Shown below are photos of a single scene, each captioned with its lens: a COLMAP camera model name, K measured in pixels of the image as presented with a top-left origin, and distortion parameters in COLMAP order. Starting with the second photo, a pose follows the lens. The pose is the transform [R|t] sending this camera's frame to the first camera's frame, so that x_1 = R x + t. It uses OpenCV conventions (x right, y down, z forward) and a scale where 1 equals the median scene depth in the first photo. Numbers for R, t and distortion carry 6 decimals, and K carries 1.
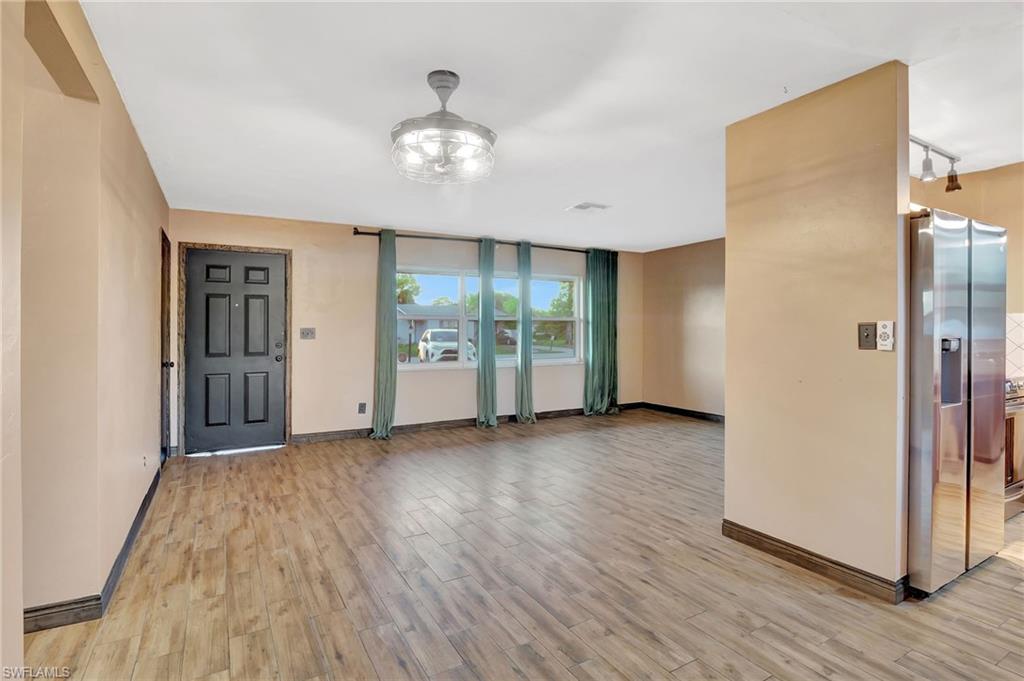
lens RADIAL K [[499.4, 0, 511.1], [0, 499.4, 335.8], [0, 0, 1]] dist [-0.004826, -0.006774]
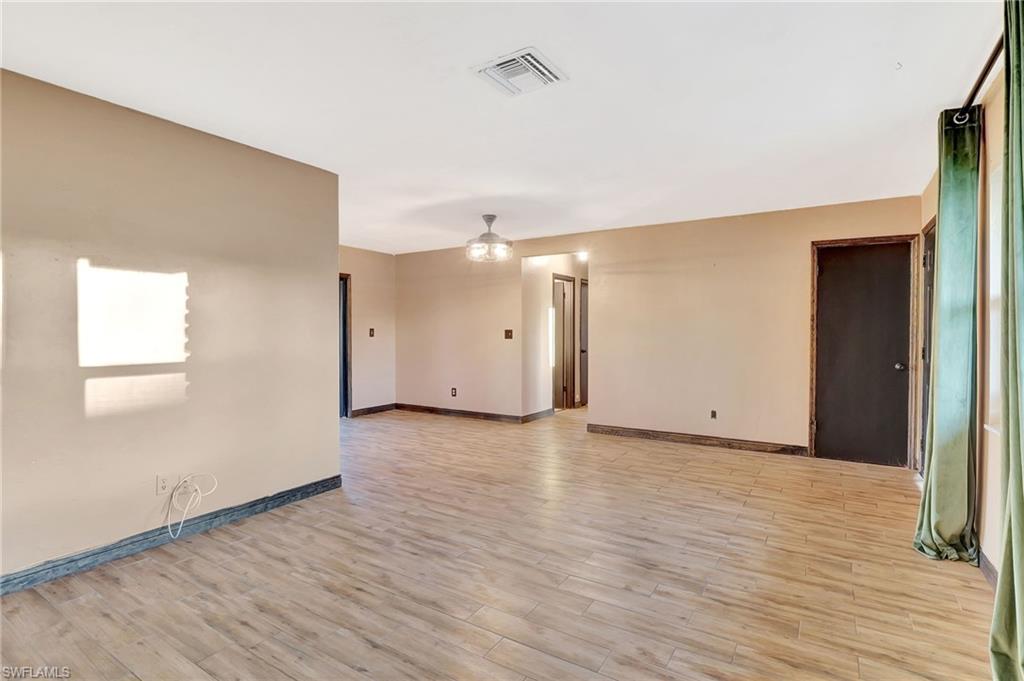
lens RADIAL K [[505.0, 0, 506.5], [0, 505.0, 339.4], [0, 0, 1]] dist [-0.005925, -0.001085]
pose [[-0.890641, 0.006722, -0.454658, 0.277717], [-0.005411, 0.999663, 0.025380, -0.009856], [0.454675, 0.025064, -0.890304, 1.029144]]
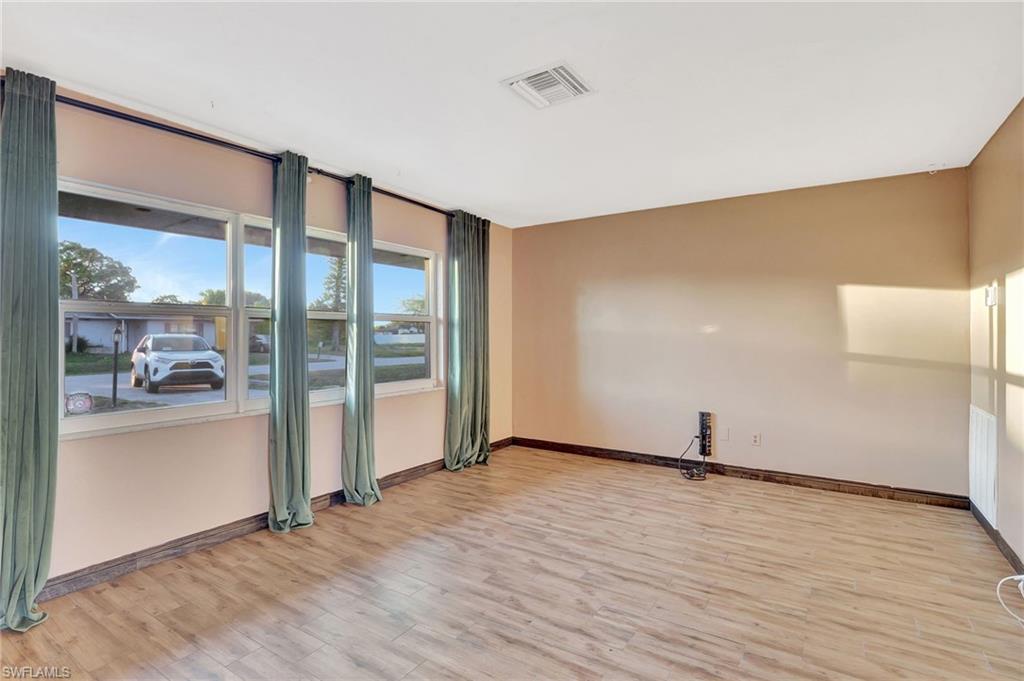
lens RADIAL K [[499.4, 0, 511.1], [0, 499.4, 335.8], [0, 0, 1]] dist [-0.004826, -0.006774]
pose [[0.892748, -0.000462, 0.450555, -0.073126], [0.005073, 0.999946, -0.009026, -0.006163], [-0.450527, 0.010343, 0.892703, 0.419514]]
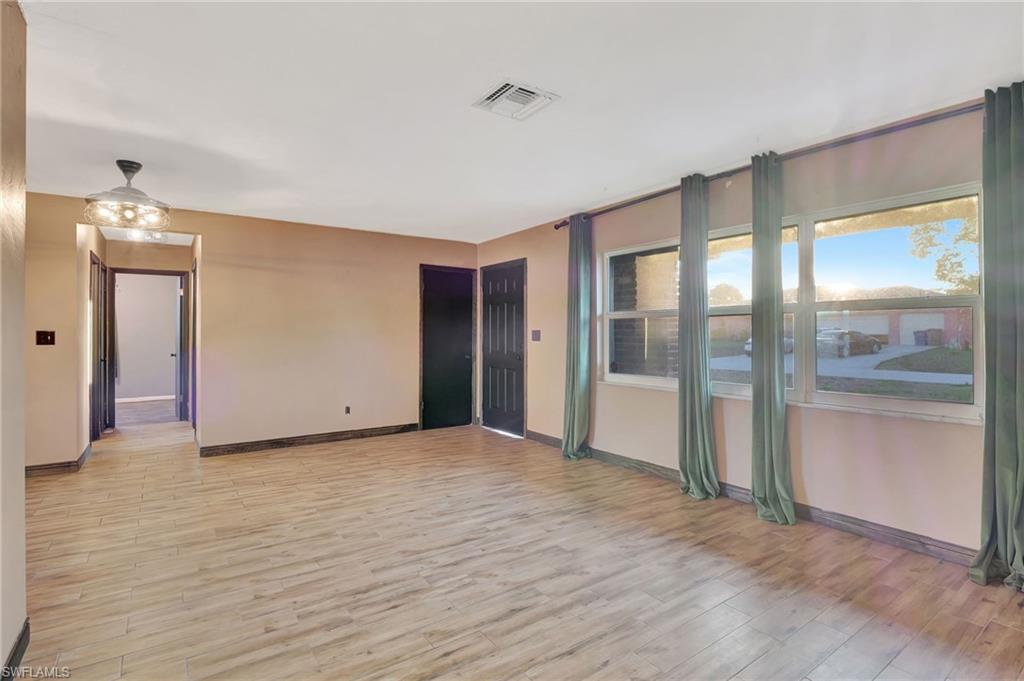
lens RADIAL K [[499.4, 0, 511.1], [0, 499.4, 335.8], [0, 0, 1]] dist [-0.004826, -0.006774]
pose [[0.084997, 0.003624, -0.996375, 0.489349], [-0.010246, 0.999944, 0.002763, -0.005003], [0.996329, 0.009974, 0.085029, 0.684815]]
